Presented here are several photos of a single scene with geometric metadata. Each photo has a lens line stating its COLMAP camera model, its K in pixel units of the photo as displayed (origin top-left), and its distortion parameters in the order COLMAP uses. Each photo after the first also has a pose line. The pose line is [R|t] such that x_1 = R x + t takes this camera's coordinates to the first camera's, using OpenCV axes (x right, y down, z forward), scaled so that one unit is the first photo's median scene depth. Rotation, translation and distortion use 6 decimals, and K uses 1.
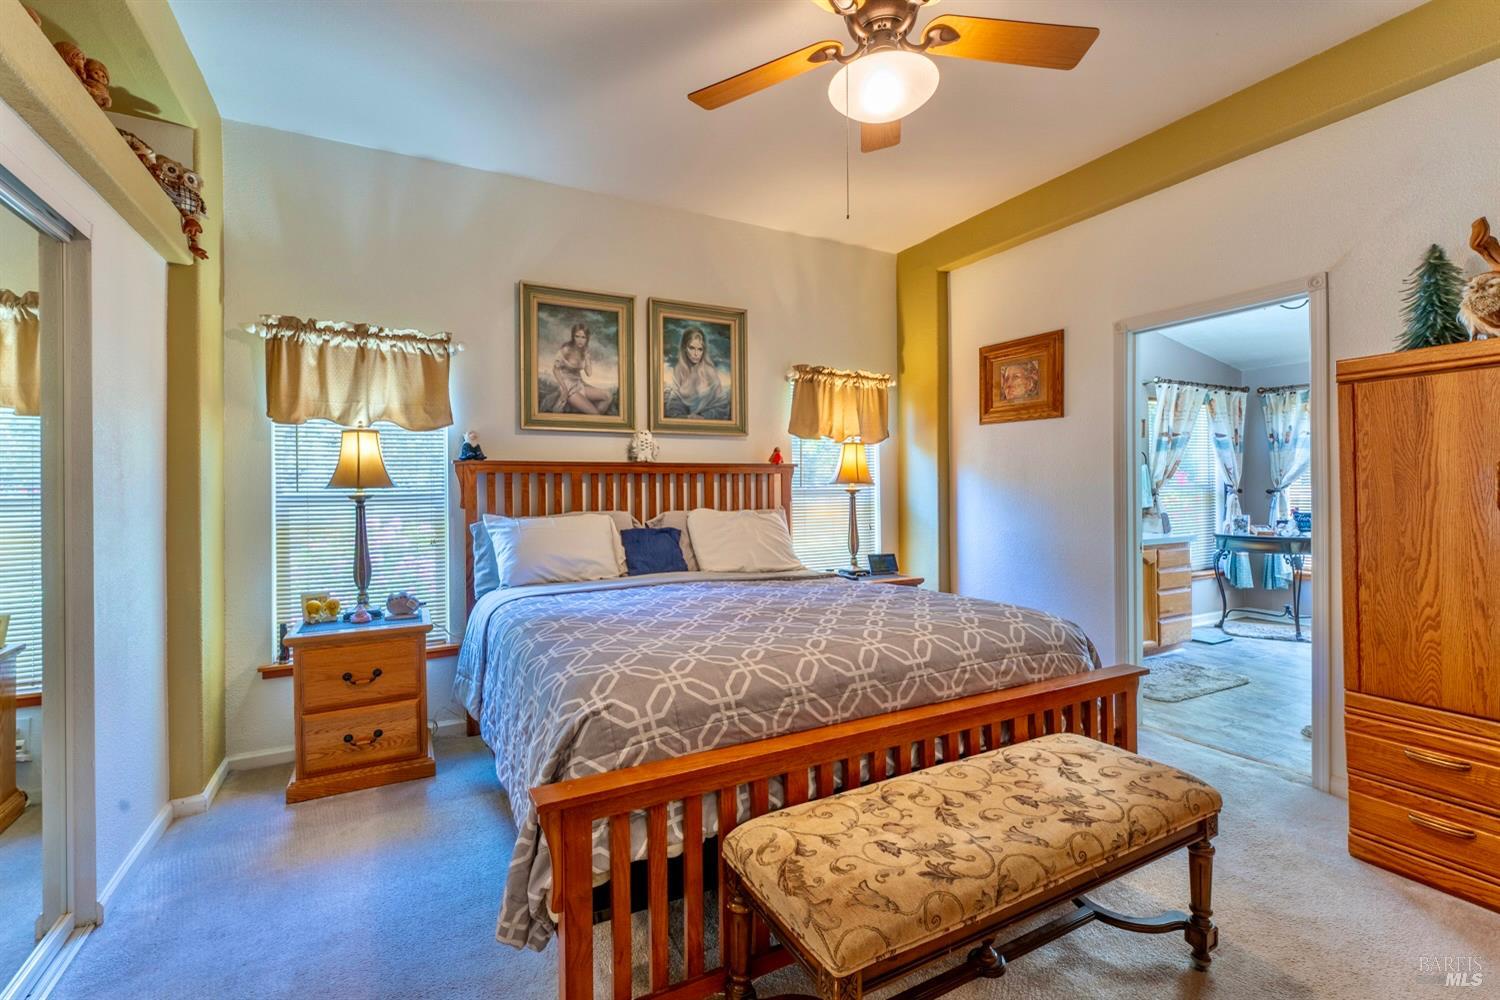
lens RADIAL K [[666.9, 0, 754.6], [0, 666.9, 488.0], [0, 0, 1]] dist [0.003389, 0.000013]
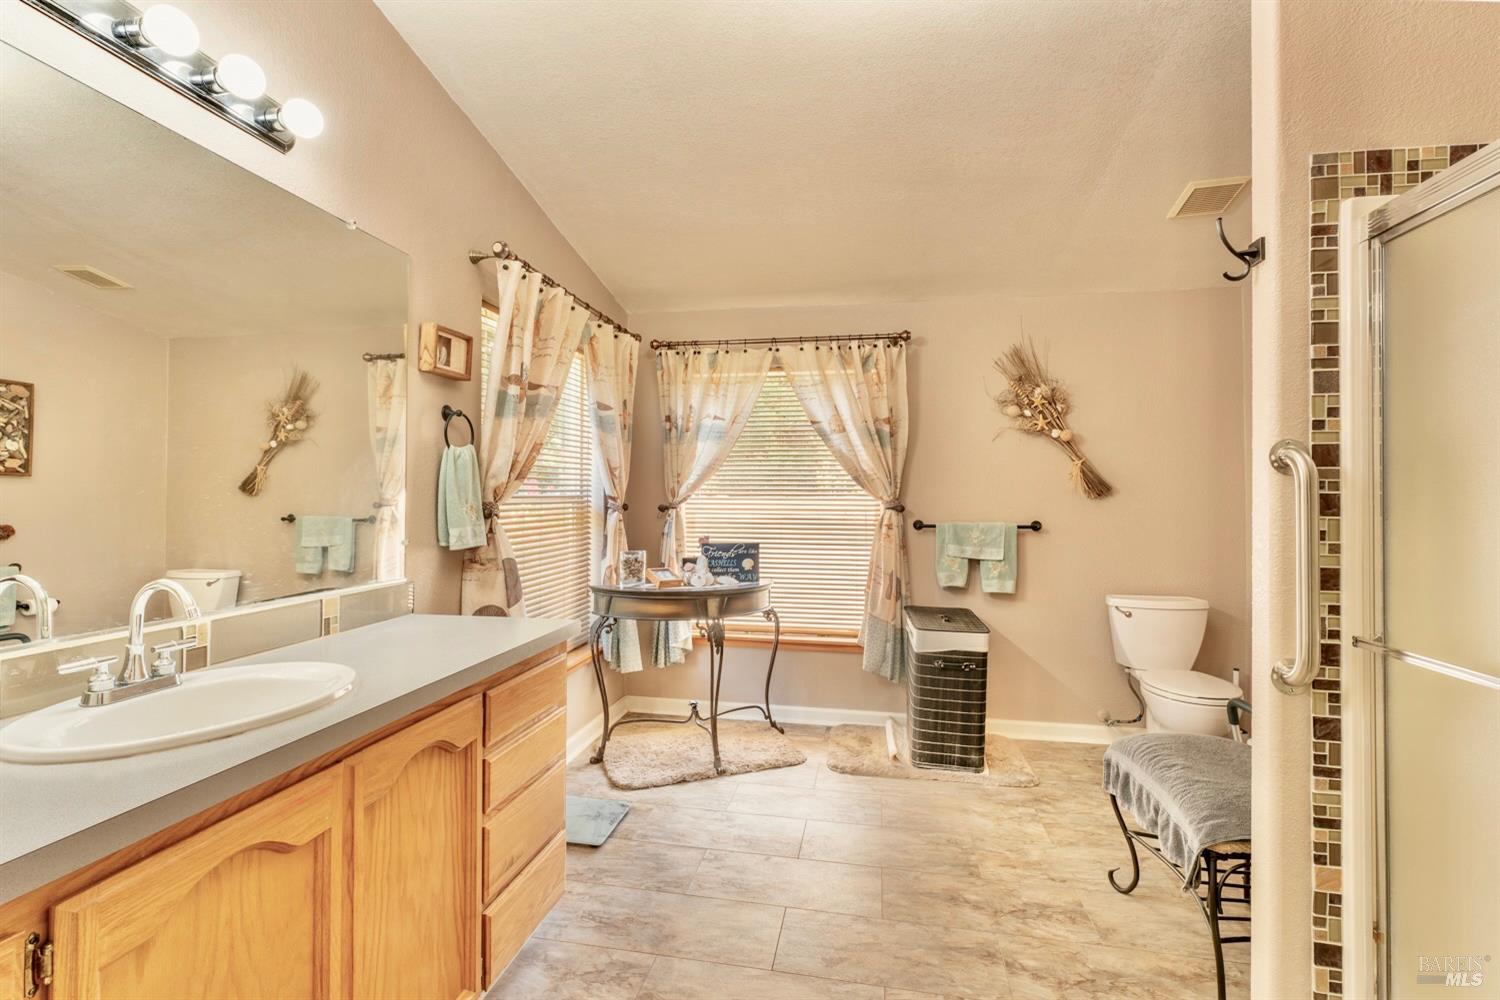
lens RADIAL K [[666.9, 0, 743.0], [0, 666.9, 494.0], [0, 0, 1]] dist [0.003389, 0.000013]
pose [[0.635729, 0.019632, 0.771663, 0.355691], [-0.015108, 0.999801, -0.012989, -0.001112], [-0.771765, -0.003401, 0.635899, 0.576139]]
